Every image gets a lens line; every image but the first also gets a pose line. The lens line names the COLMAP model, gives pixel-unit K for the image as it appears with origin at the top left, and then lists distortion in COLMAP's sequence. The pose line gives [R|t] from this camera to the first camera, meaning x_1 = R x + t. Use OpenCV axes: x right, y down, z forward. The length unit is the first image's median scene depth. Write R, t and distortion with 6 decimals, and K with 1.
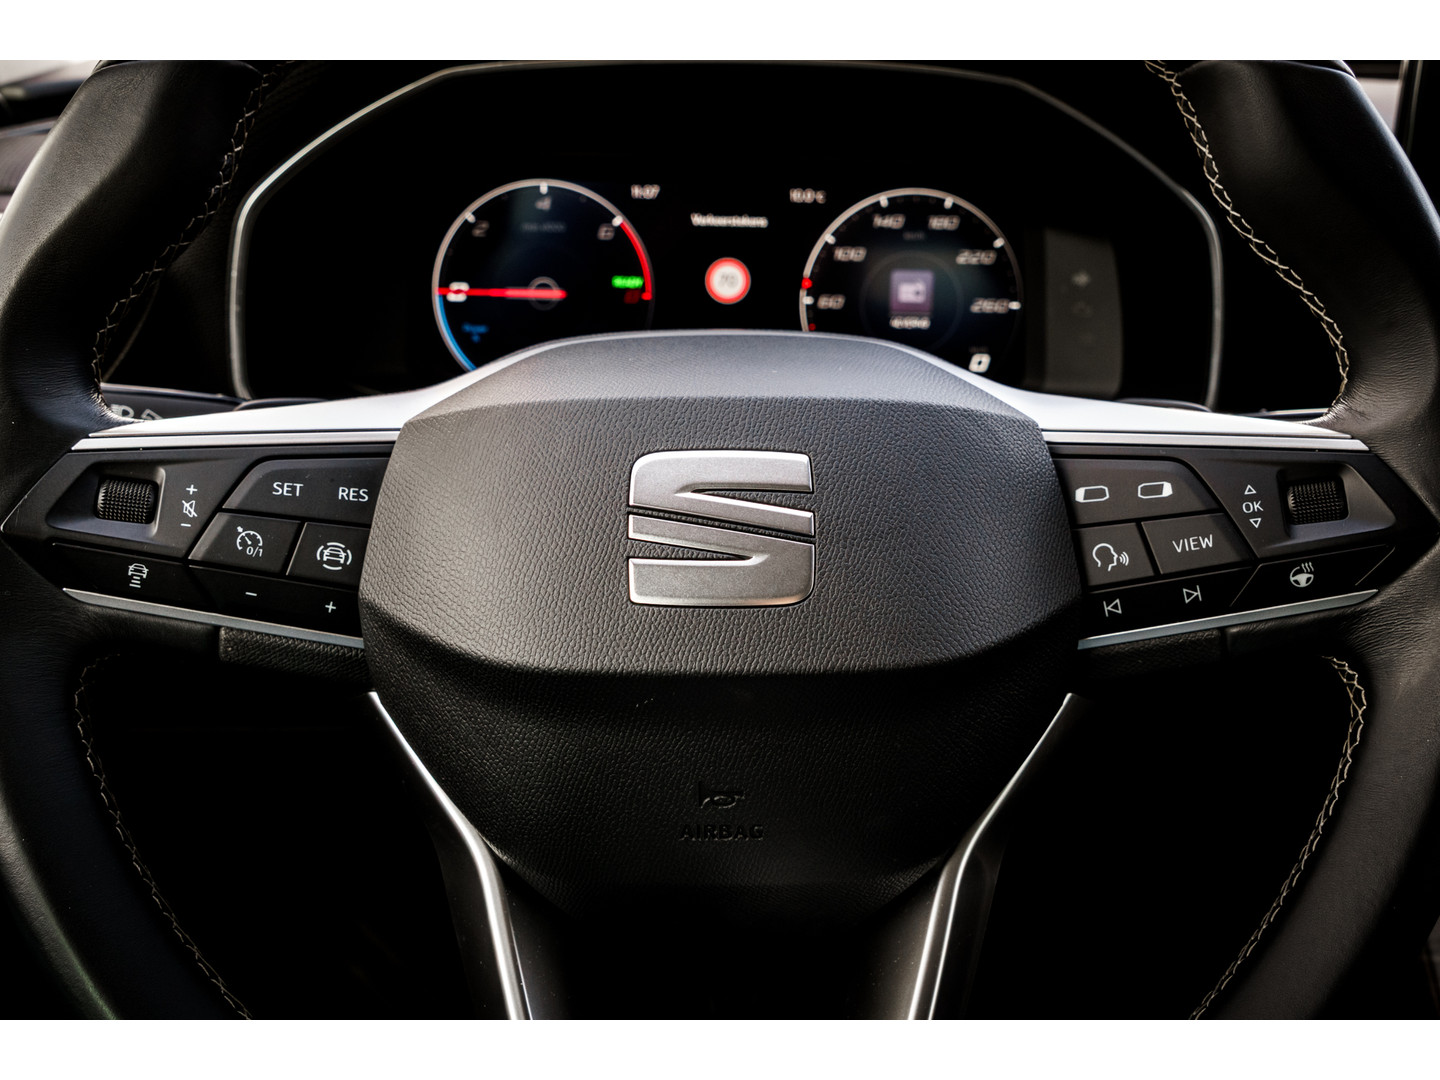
lens RADIAL K [[1432.2, 0, 705.9], [0, 1432.2, 543.6], [0, 0, 1]] dist [0.013497, 0.000000]
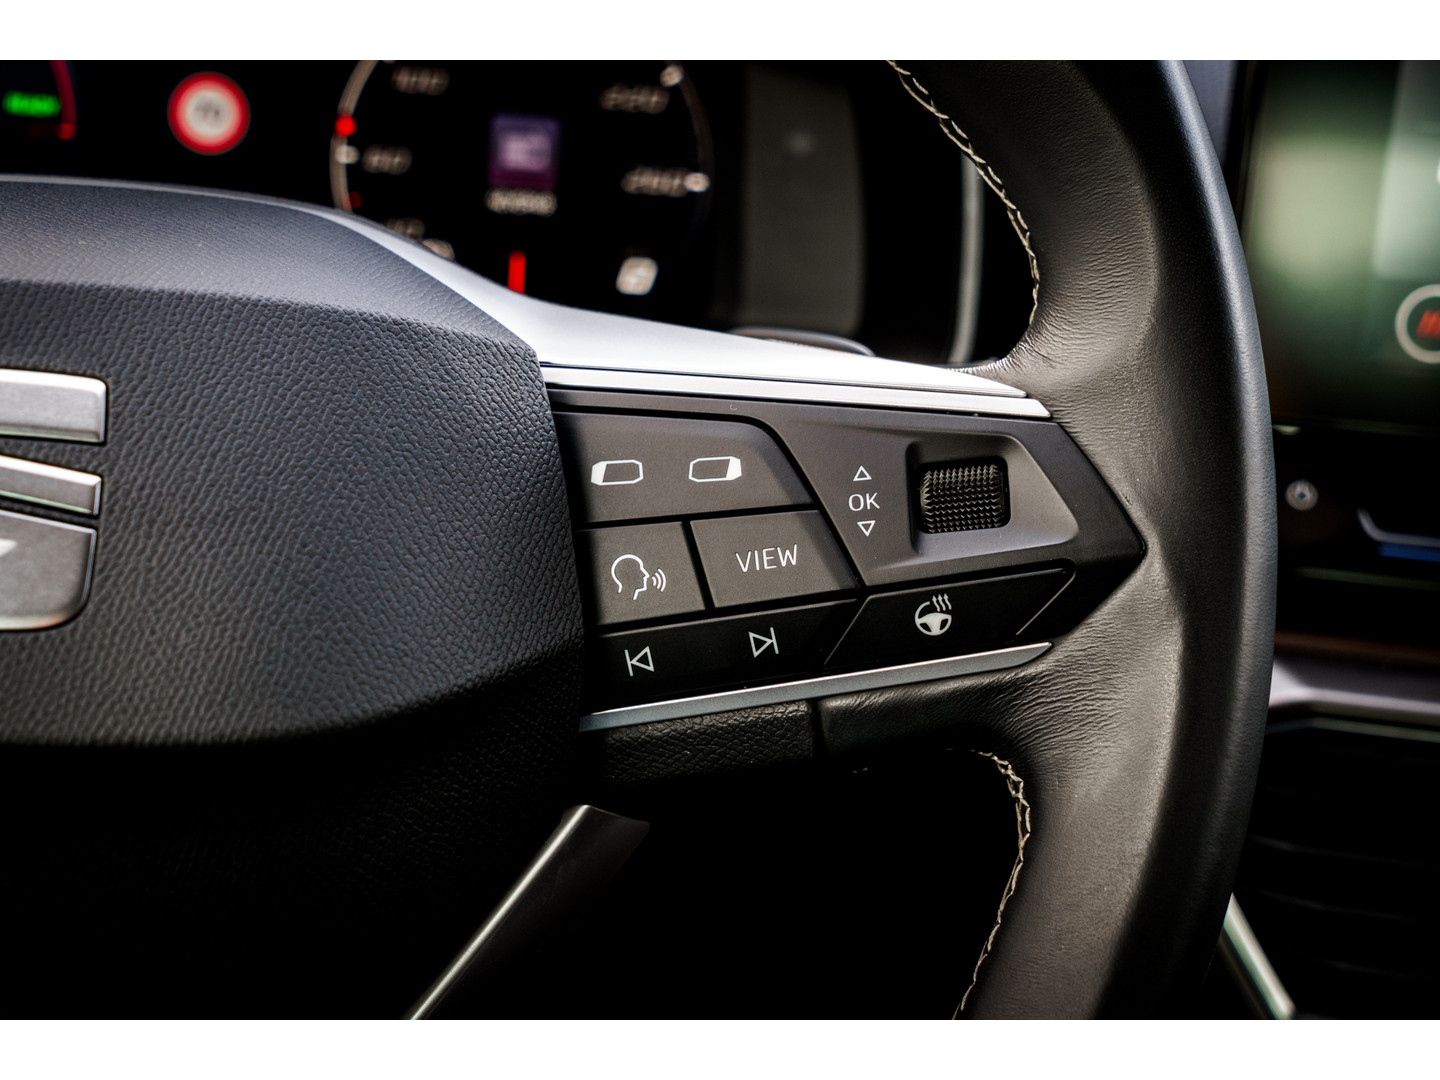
lens RADIAL K [[2531.3, 0, 732.3], [0, 2531.3, 541.9], [0, 0, 1]] dist [0.109490, 0.000000]
pose [[0.996134, 0.038523, 0.078956, 0.240344], [-0.035672, 0.998671, -0.037211, 0.033414], [-0.080284, 0.034250, 0.996183, -0.068072]]
